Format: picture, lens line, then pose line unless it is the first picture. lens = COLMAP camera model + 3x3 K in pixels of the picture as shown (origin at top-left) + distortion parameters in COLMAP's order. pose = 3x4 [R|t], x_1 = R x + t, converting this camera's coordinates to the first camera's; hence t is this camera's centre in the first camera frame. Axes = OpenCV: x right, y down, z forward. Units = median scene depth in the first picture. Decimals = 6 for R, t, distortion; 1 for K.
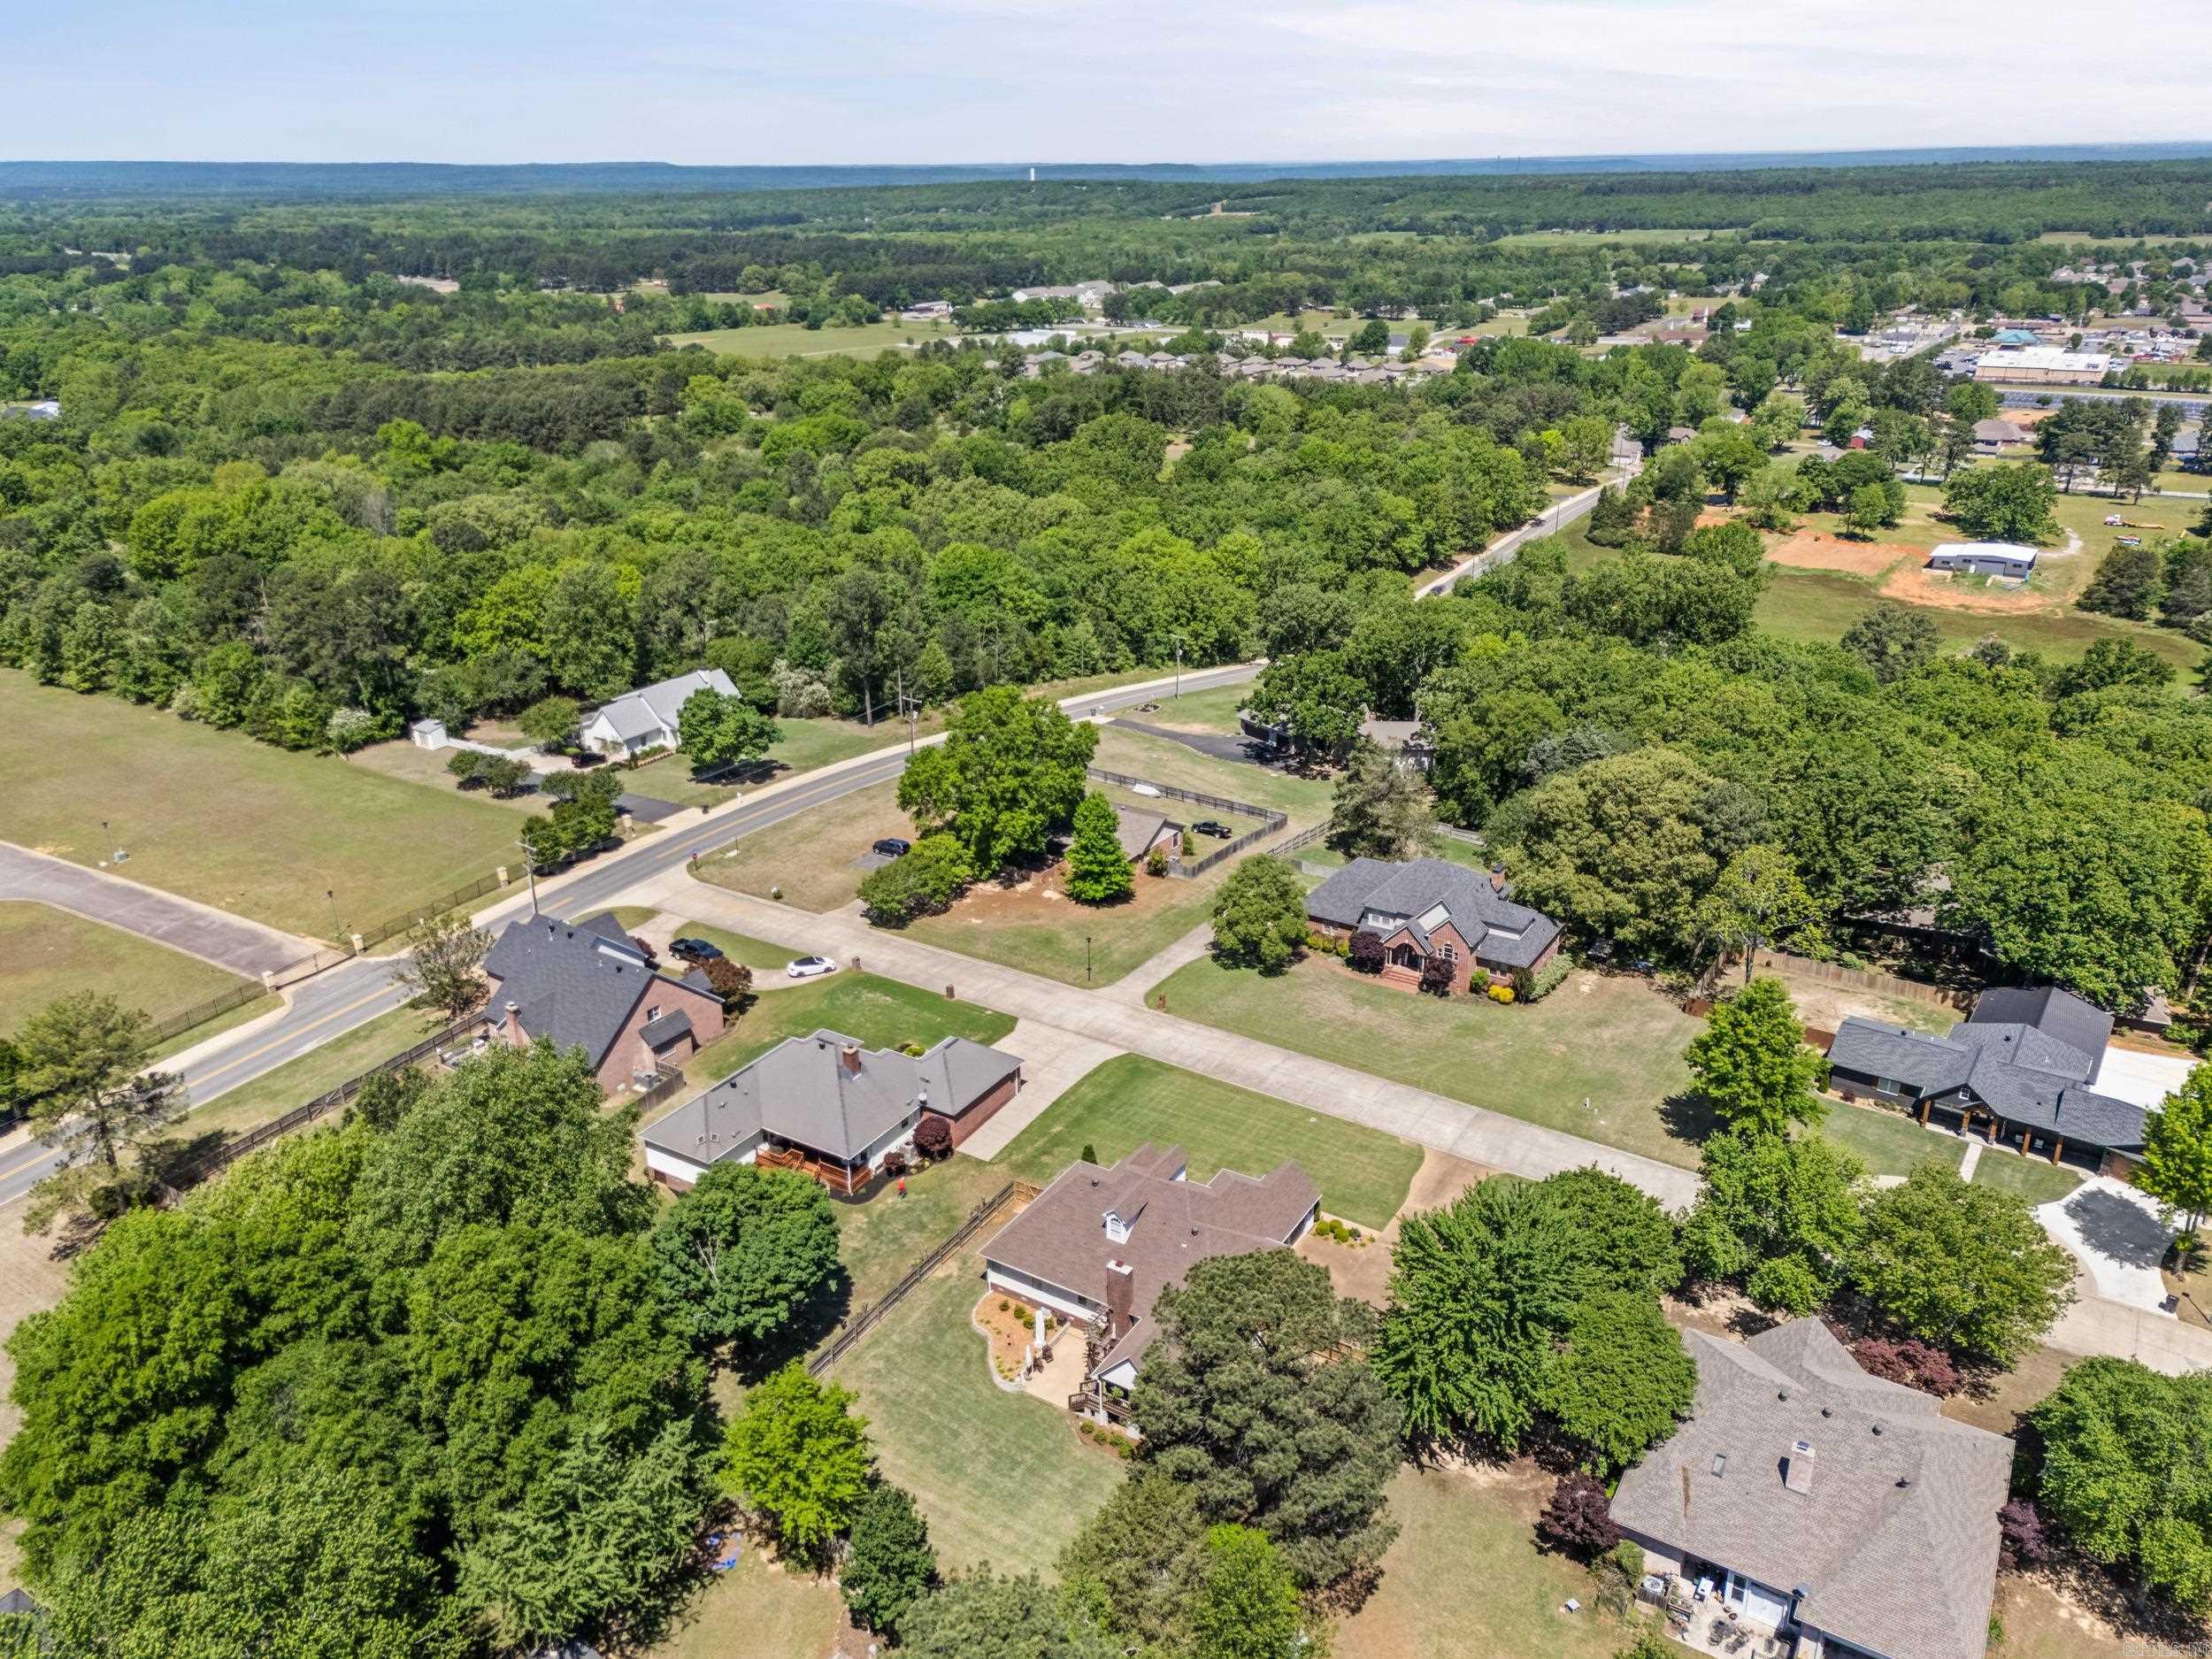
lens RADIAL K [[1586.8, 0, 1104.5], [0, 1586.8, 885.1], [0, 0, 1]] dist [0.176173, -0.160140]
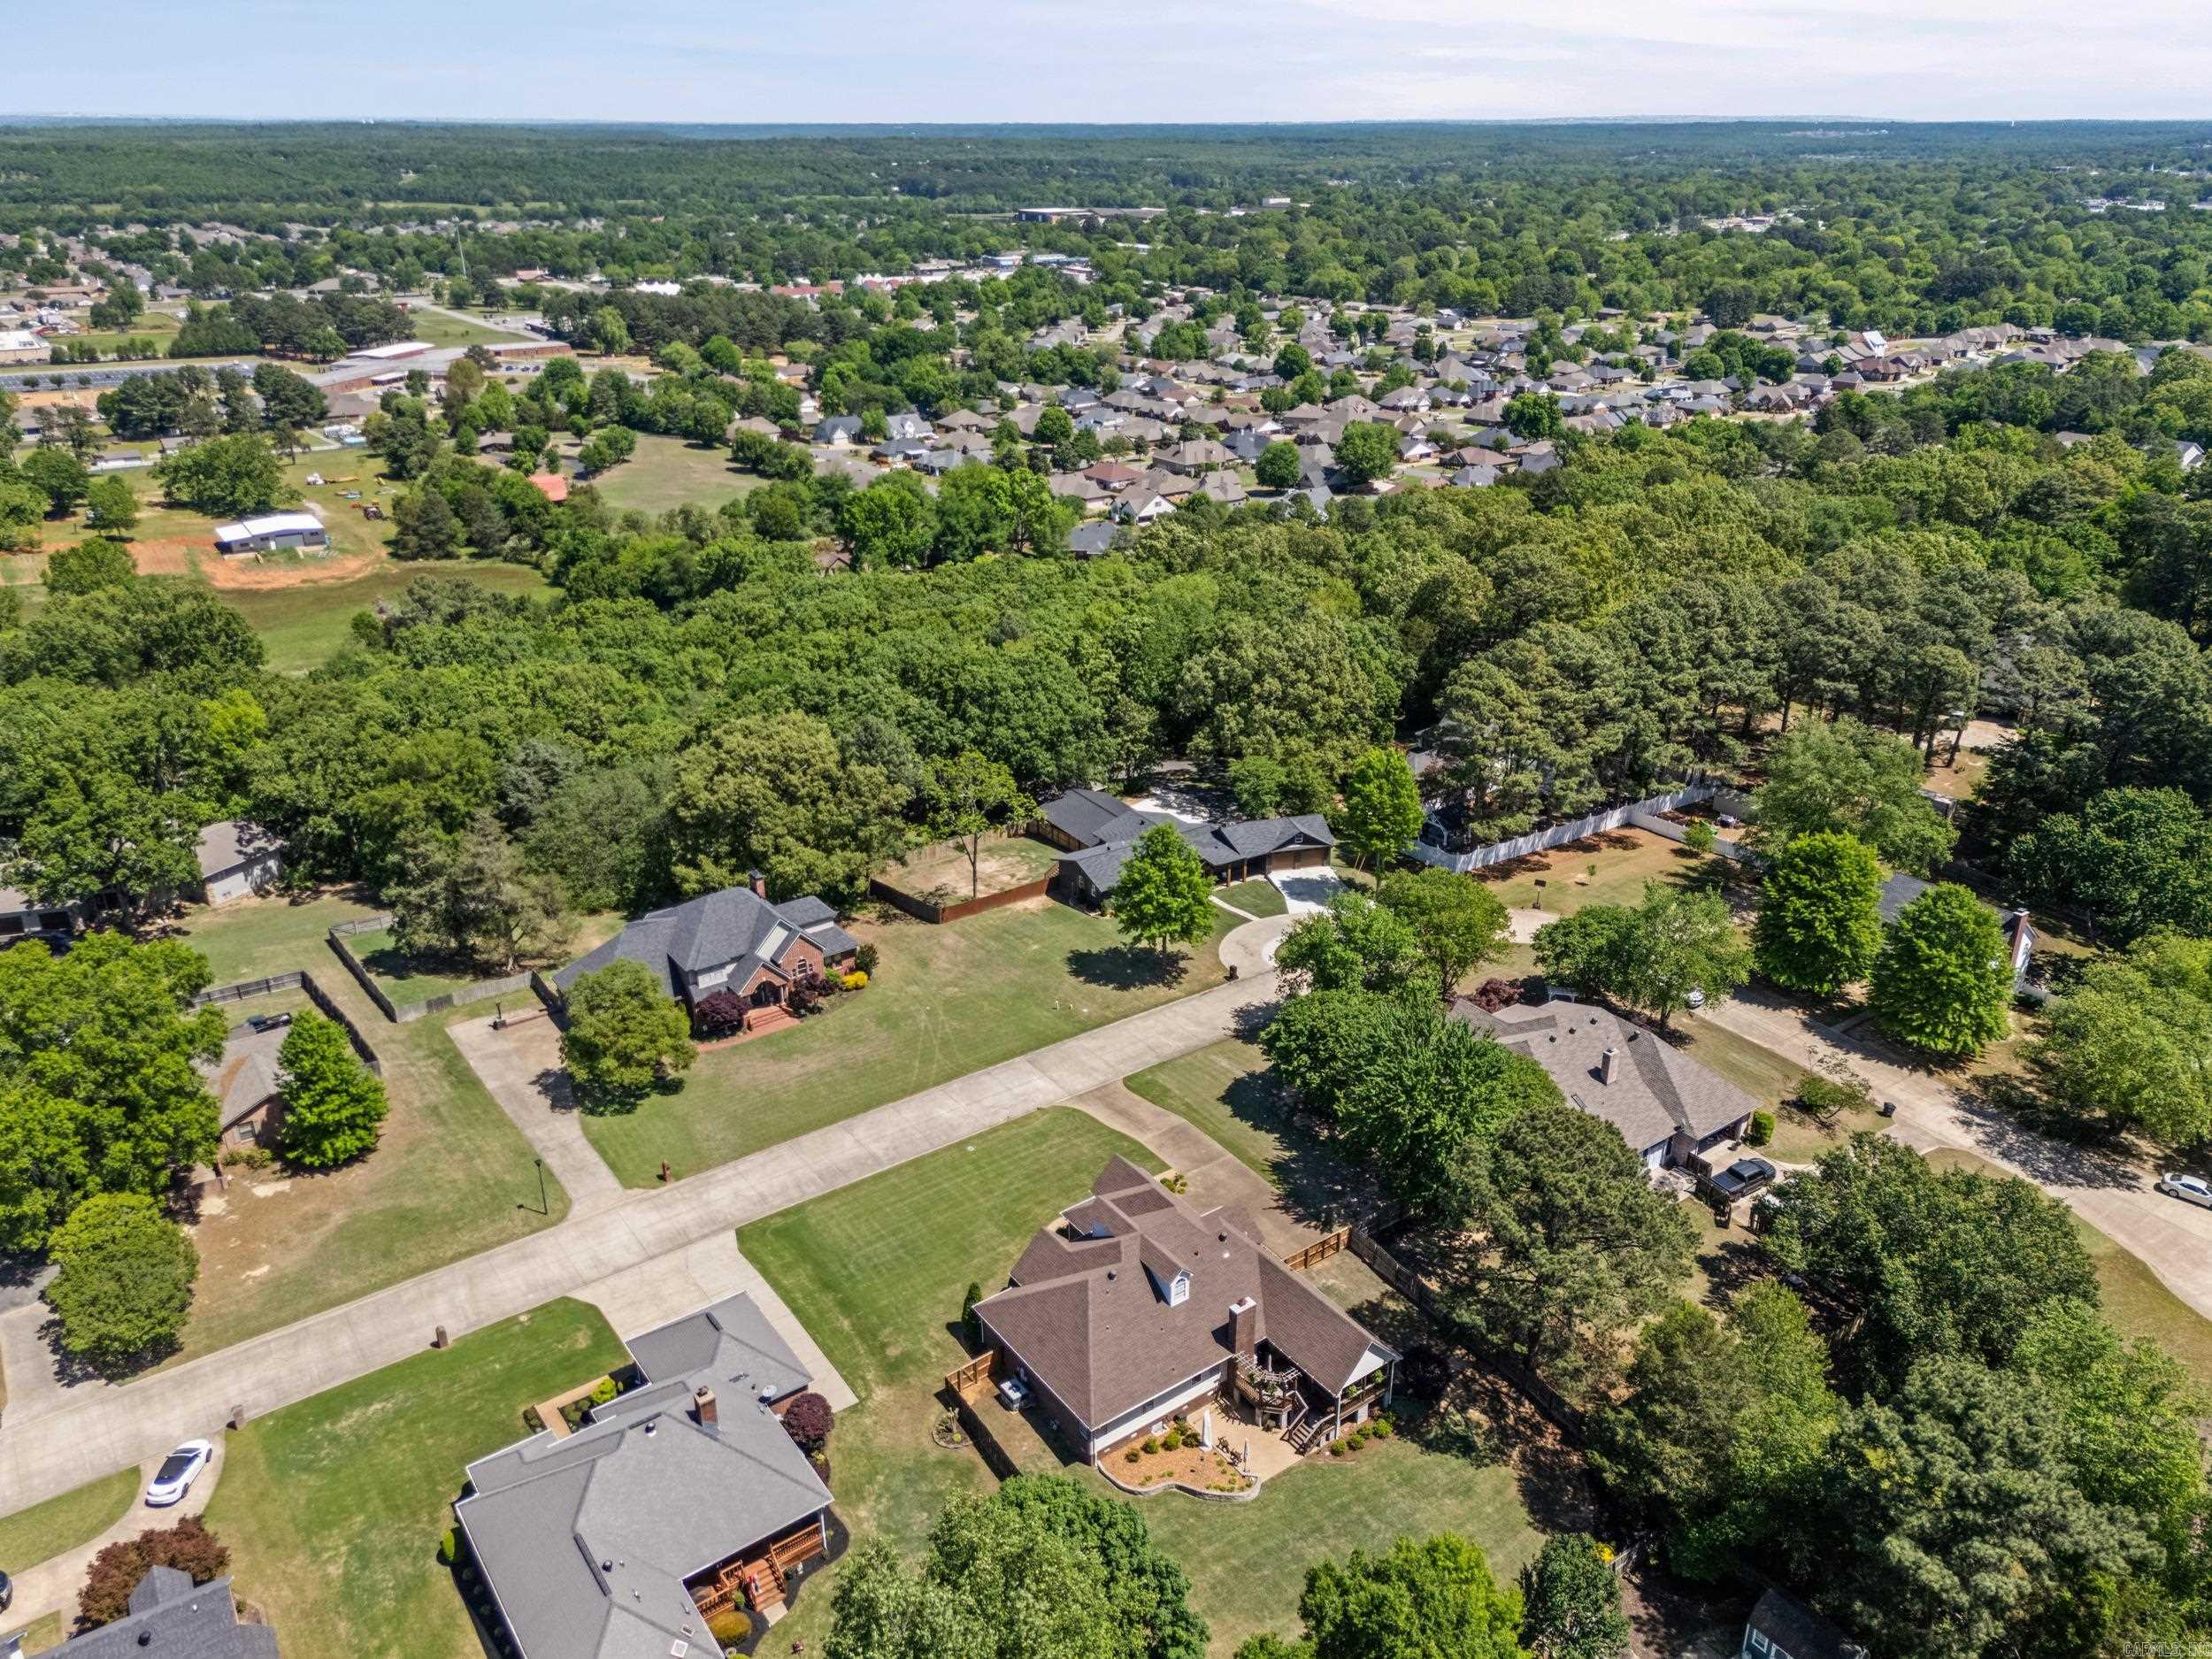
lens RADIAL K [[1600.4, 0, 1112.3], [0, 1600.4, 869.5], [0, 0, 1]] dist [0.085507, -0.056541]
pose [[0.373580, -0.382446, 0.845088, -0.484716], [0.373275, 0.896010, 0.240481, -0.166104], [-0.849178, 0.225612, 0.477489, 0.374132]]
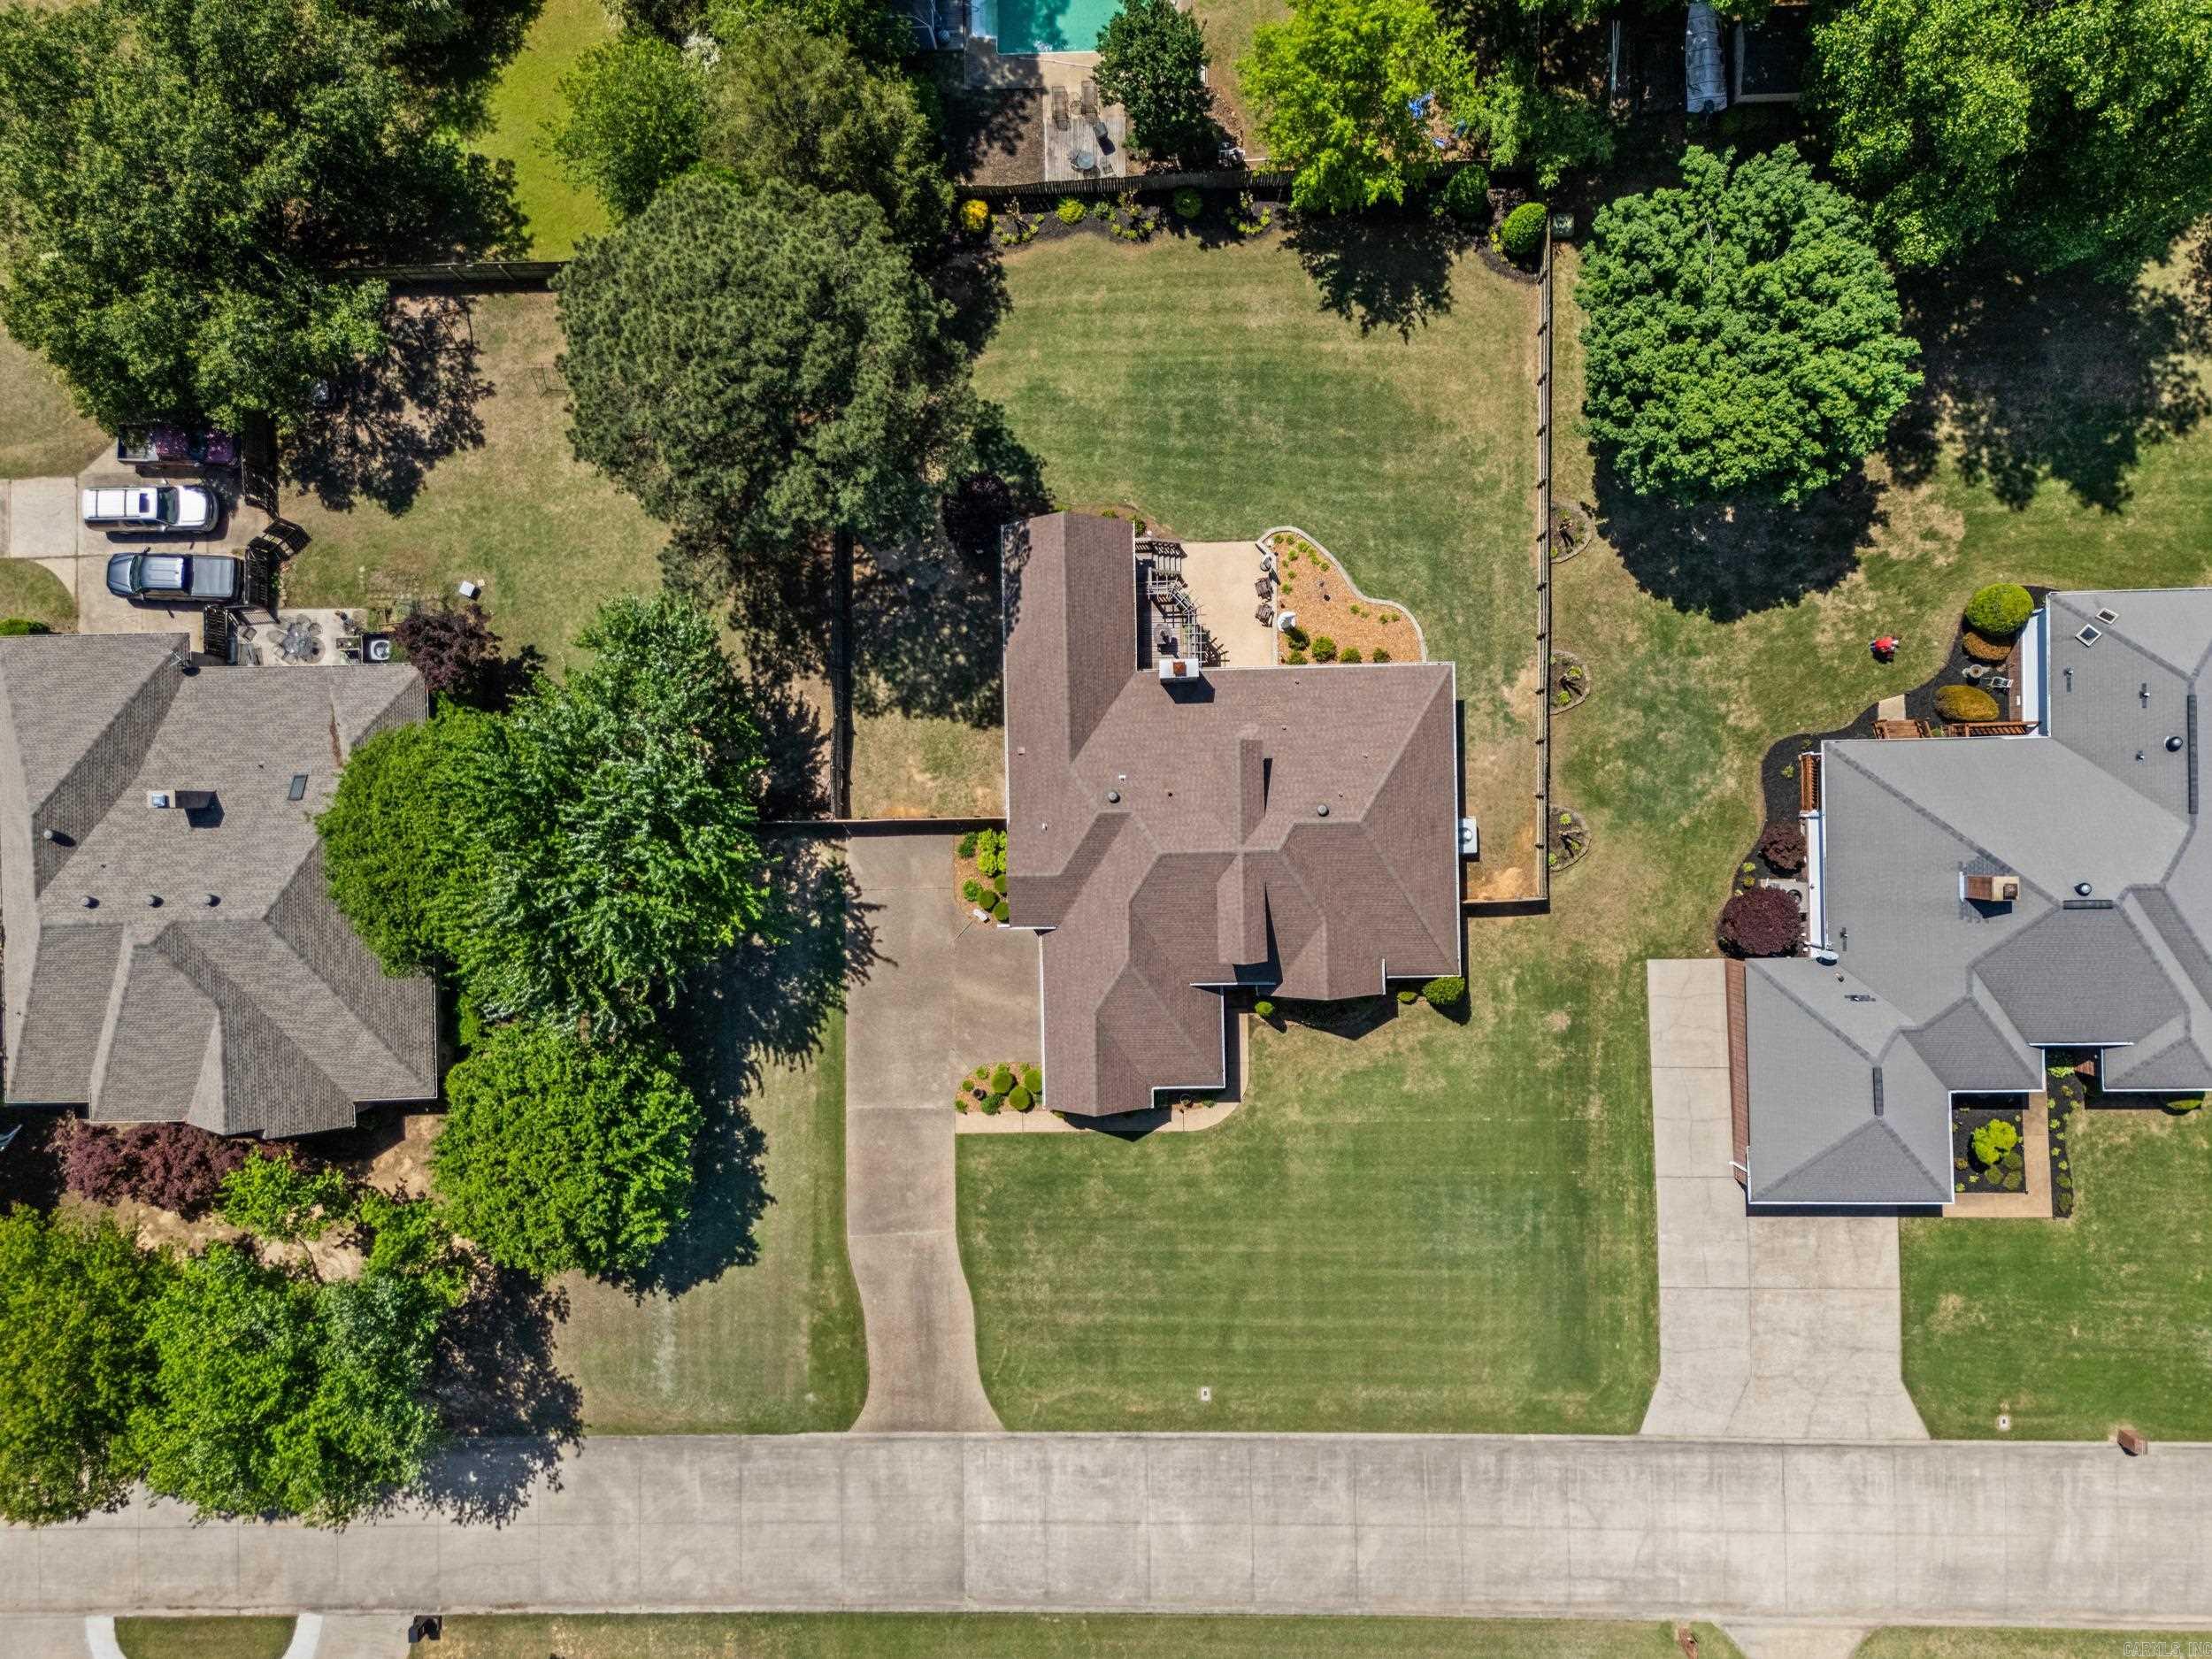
lens RADIAL K [[1600.4, 0, 1112.3], [0, 1600.4, 869.5], [0, 0, 1]] dist [0.085507, -0.056541]
pose [[-0.837702, 0.544271, 0.044983, 0.030631], [-0.178221, -0.350302, 0.919525, -0.239097], [0.516229, 0.762271, 0.390450, 0.540731]]
